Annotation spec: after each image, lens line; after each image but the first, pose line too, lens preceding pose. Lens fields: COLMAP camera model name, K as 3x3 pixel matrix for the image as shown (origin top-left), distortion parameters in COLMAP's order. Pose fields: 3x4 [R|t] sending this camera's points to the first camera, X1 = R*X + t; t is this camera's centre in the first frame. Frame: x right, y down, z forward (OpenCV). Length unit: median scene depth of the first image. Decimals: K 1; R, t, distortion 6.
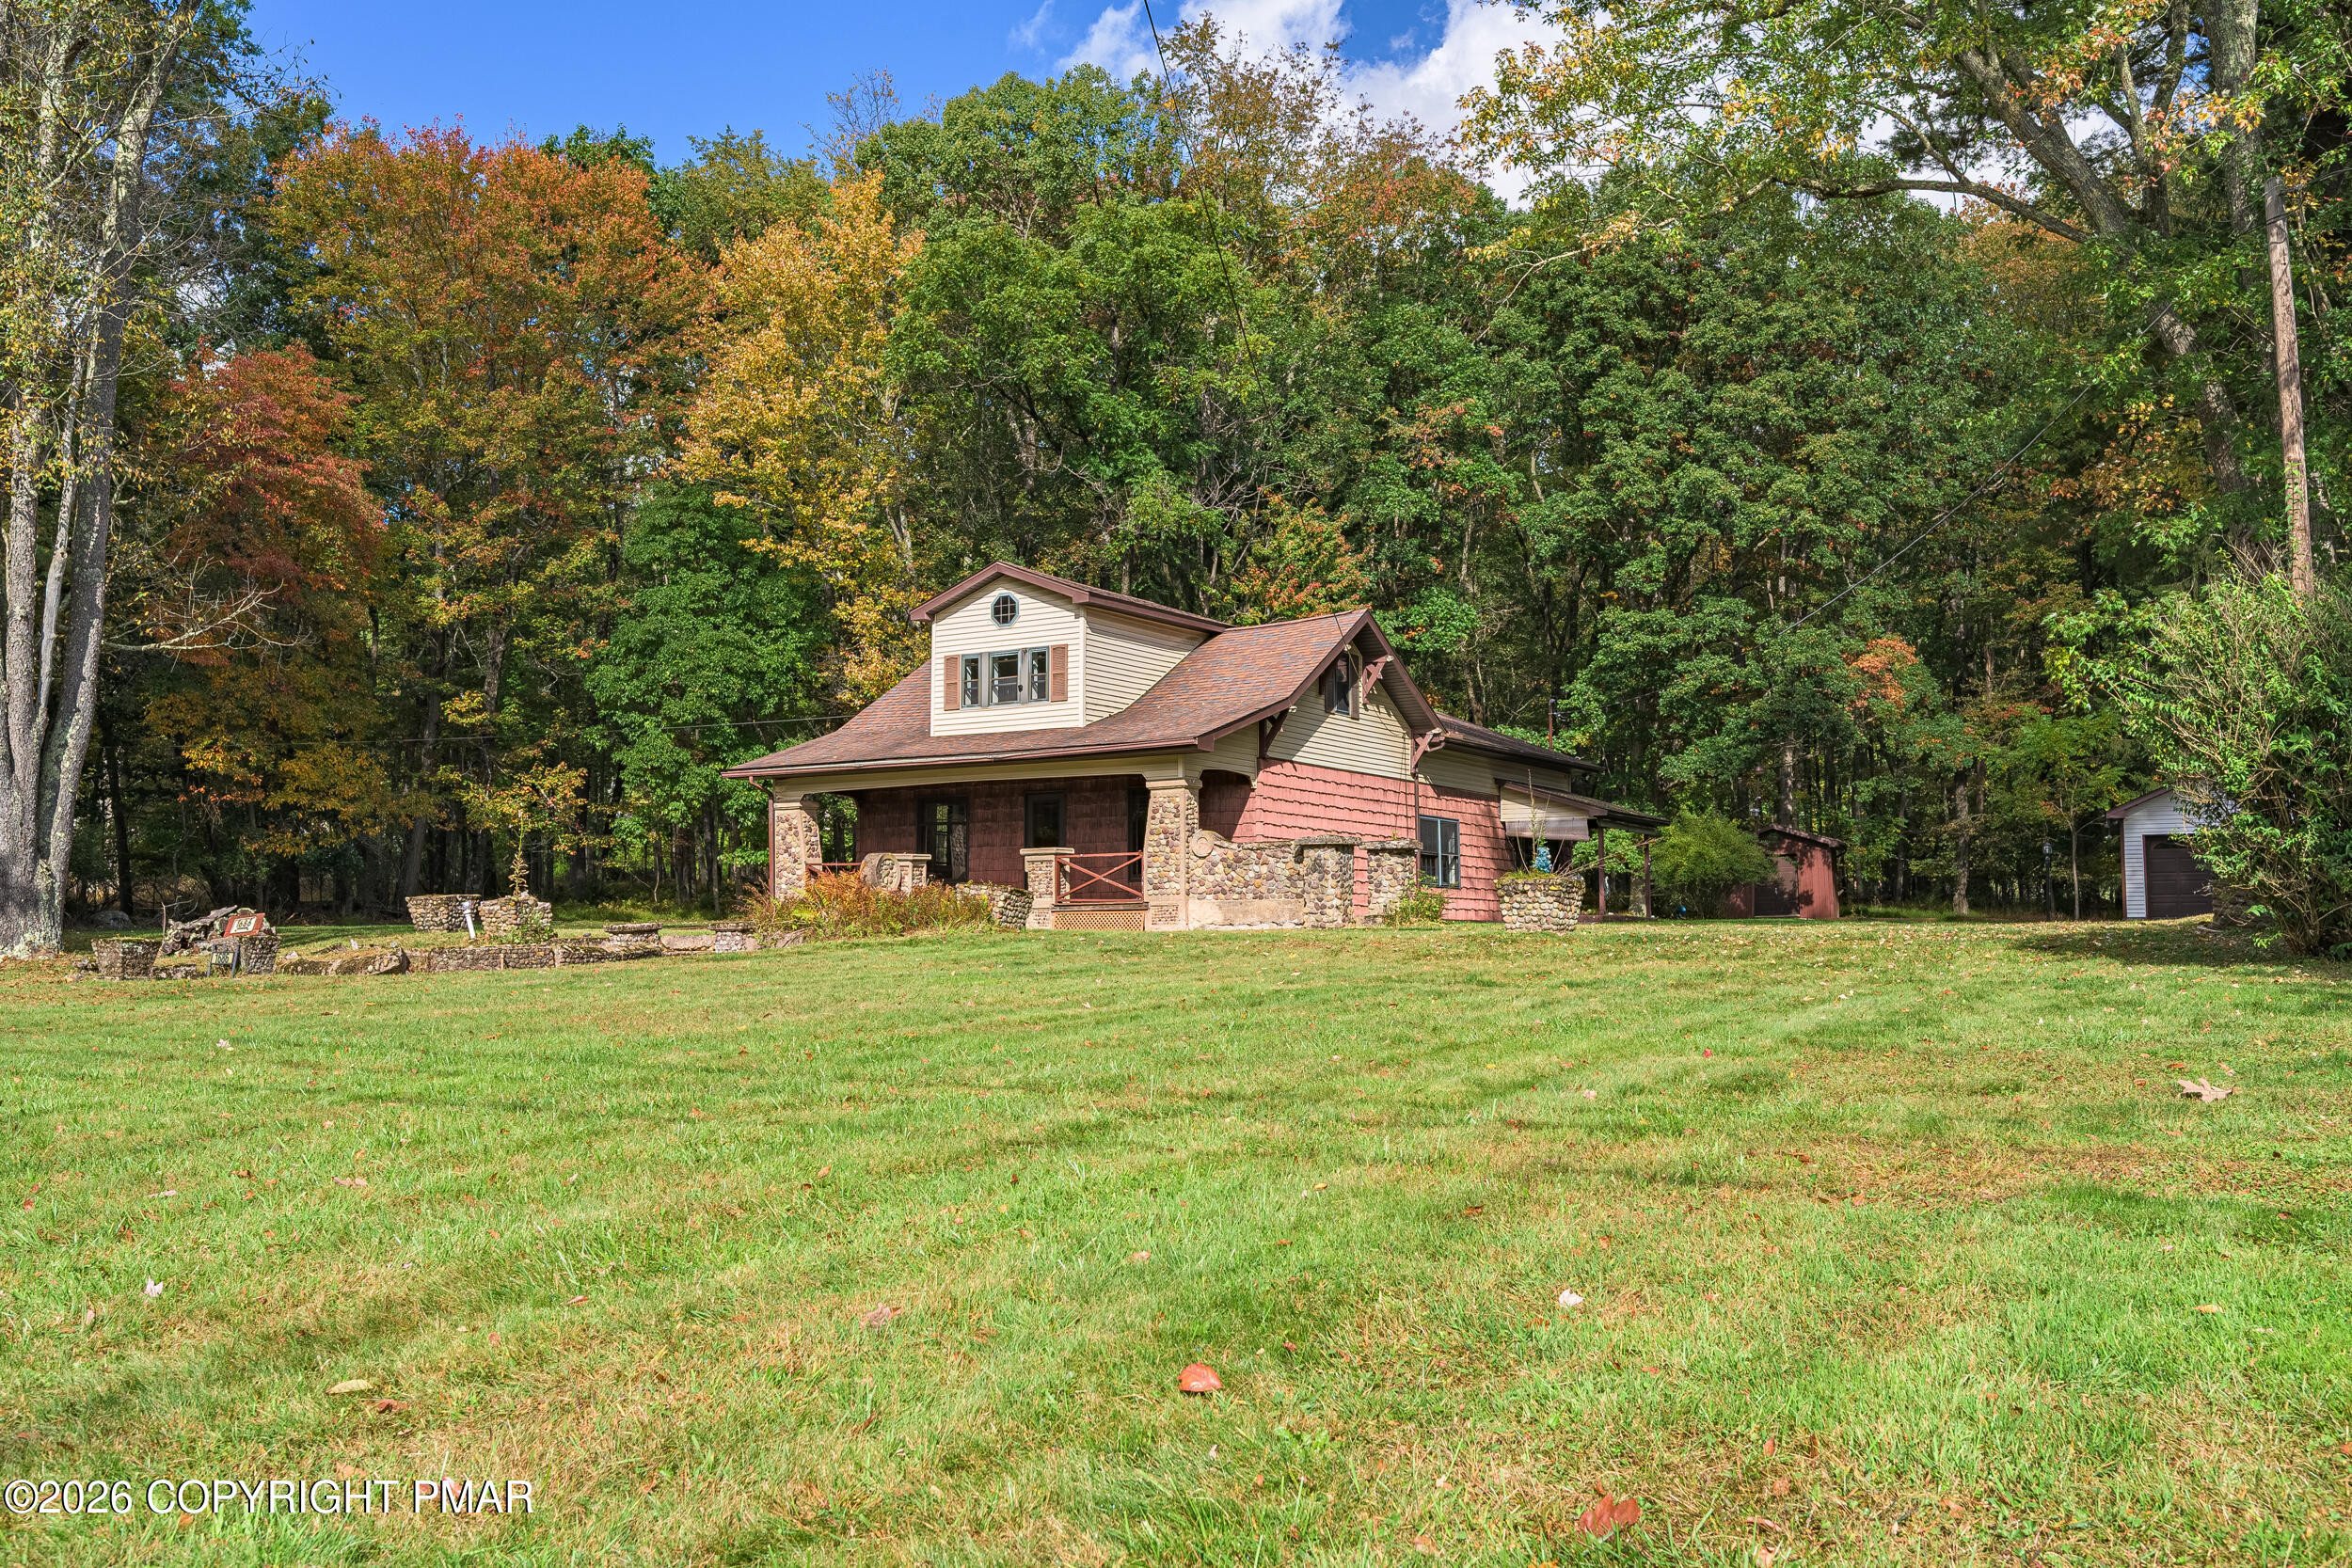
lens RADIAL K [[2047.6, 0, 1157.8], [0, 2047.6, 702.2], [0, 0, 1]] dist [-0.008088, 0.007709]
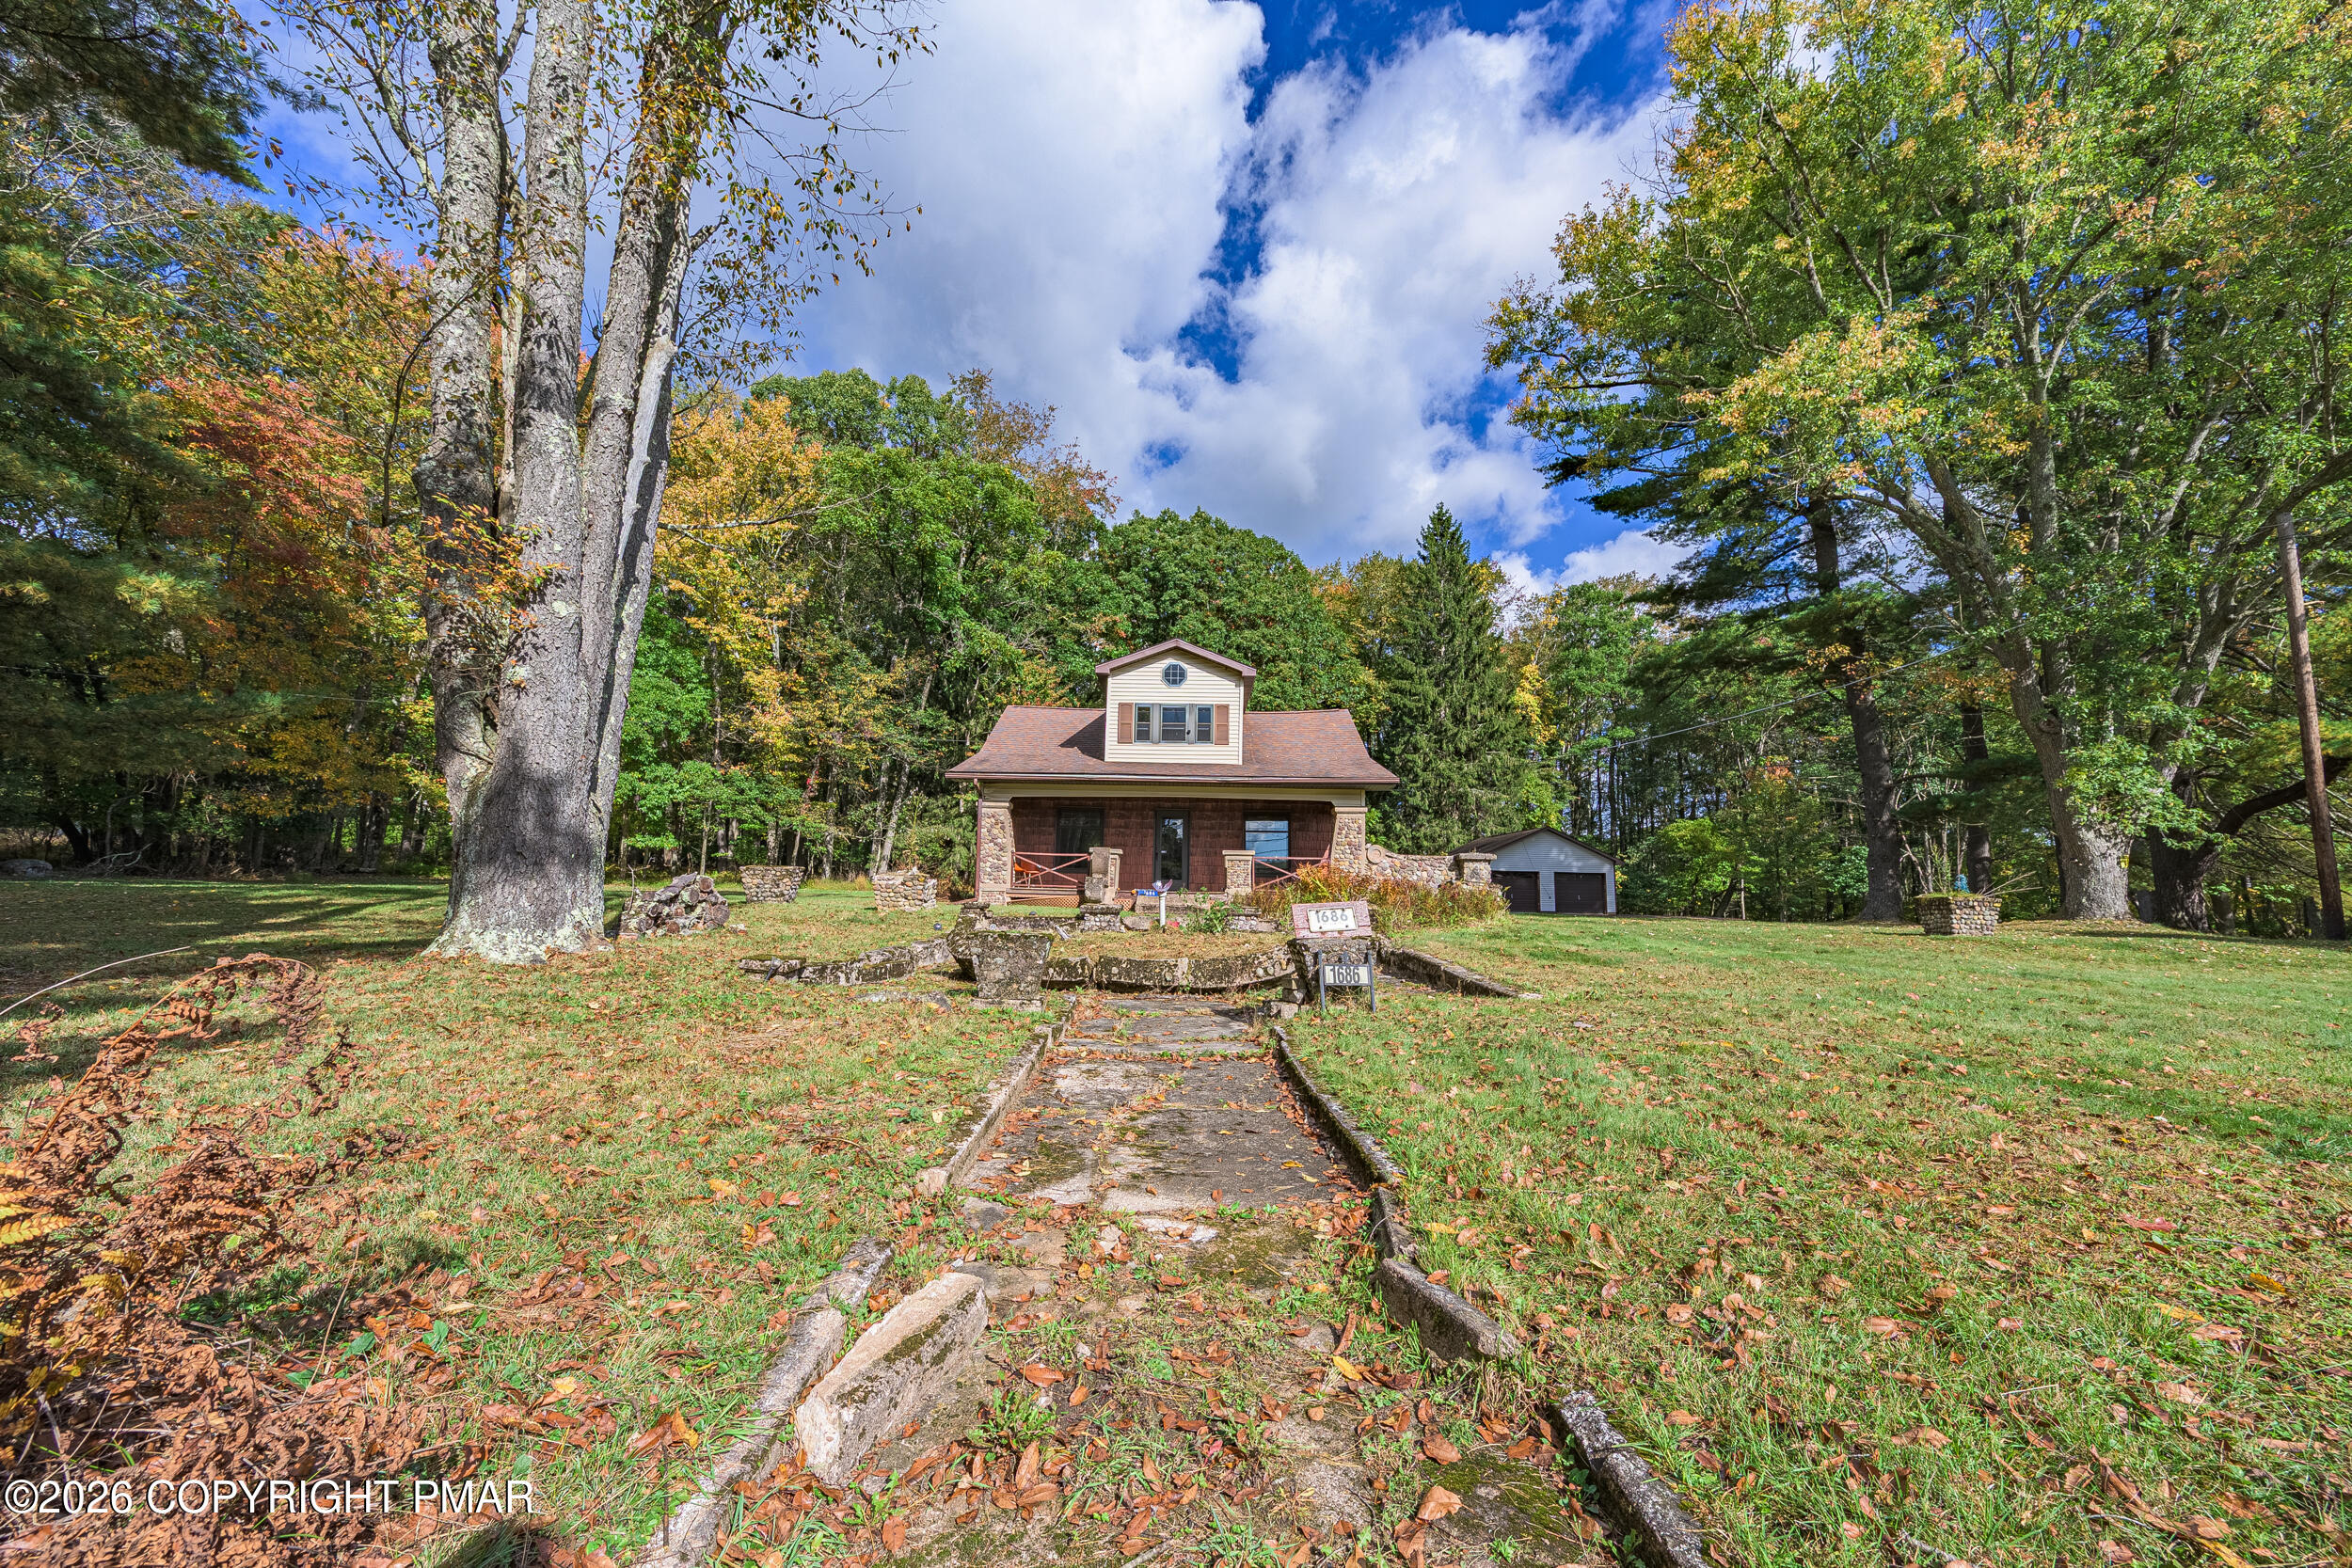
lens RADIAL K [[928.7, 0, 1179.5], [0, 928.7, 767.7], [0, 0, 1]] dist [-0.001084, 0.000635]
pose [[0.857395, 0.098405, 0.505163, -0.342111], [-0.083801, 0.995145, -0.051621, 0.043839], [-0.507790, 0.001927, 0.861479, 0.418547]]
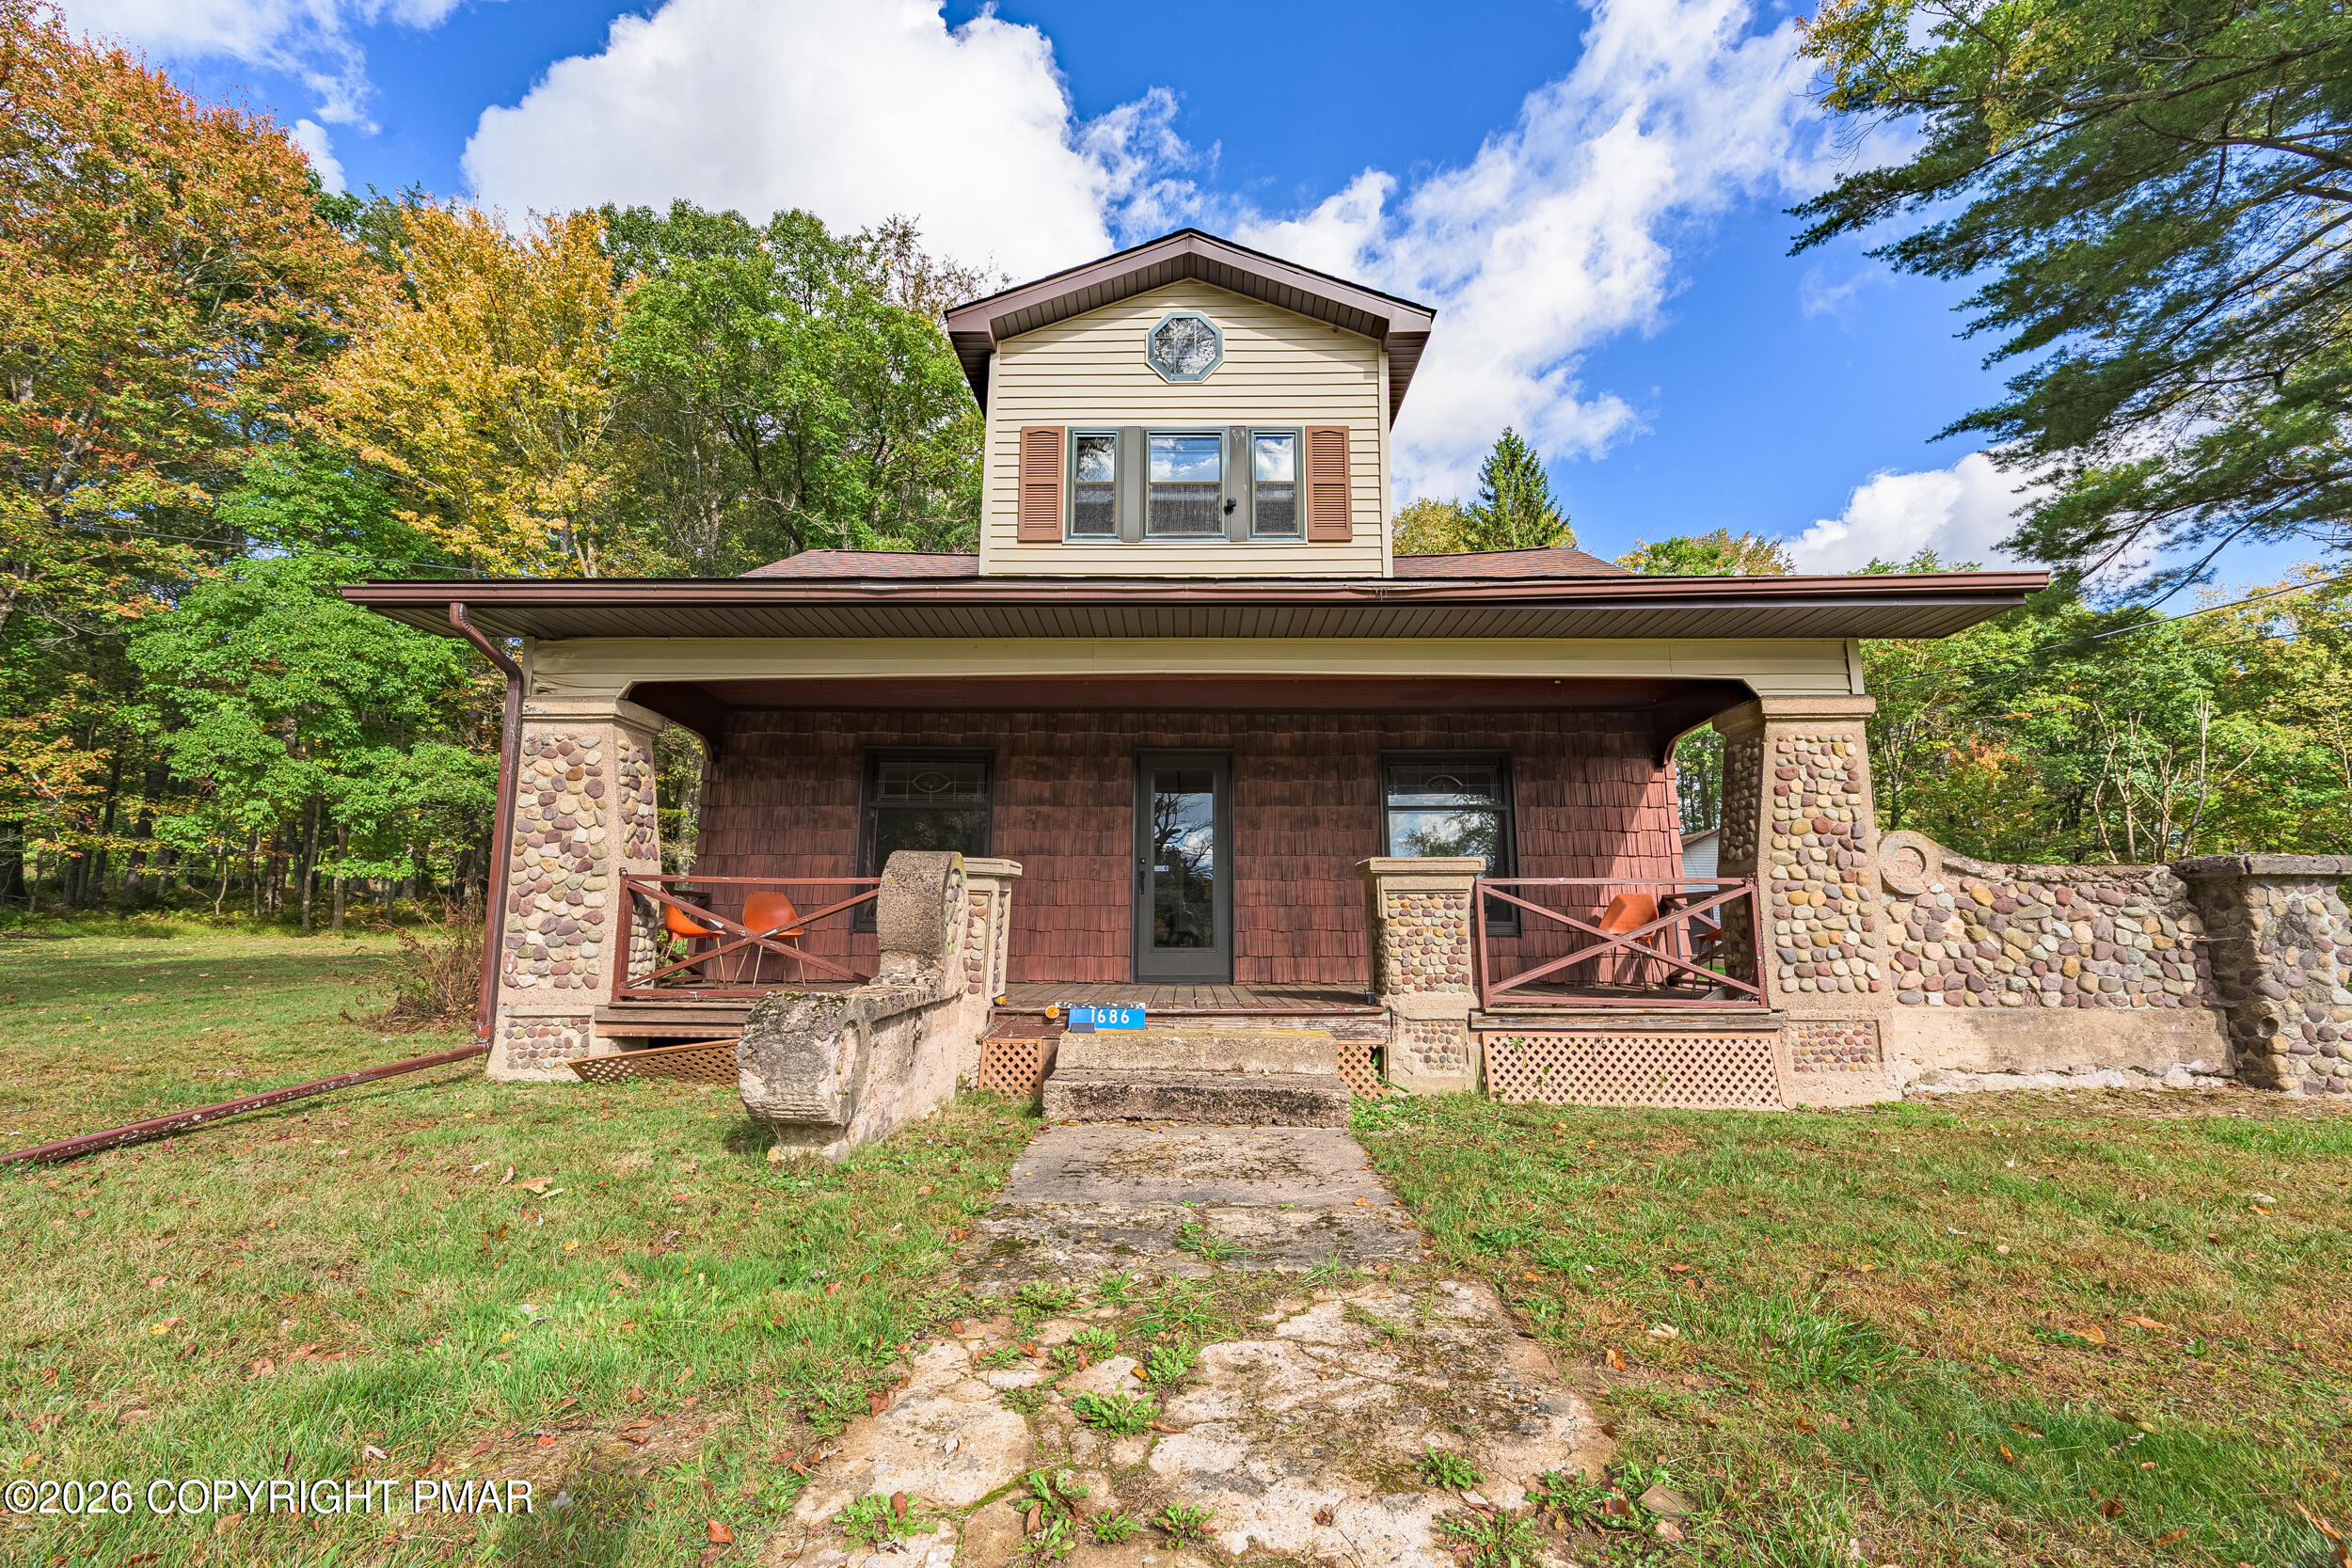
lens RADIAL K [[928.7, 0, 1175.2], [0, 928.7, 779.2], [0, 0, 1]] dist [-0.001084, 0.000635]
pose [[0.861650, 0.092014, 0.499092, -0.155898], [-0.068985, 0.995534, -0.064442, 0.060284], [-0.502792, 0.021097, 0.864150, 0.740478]]
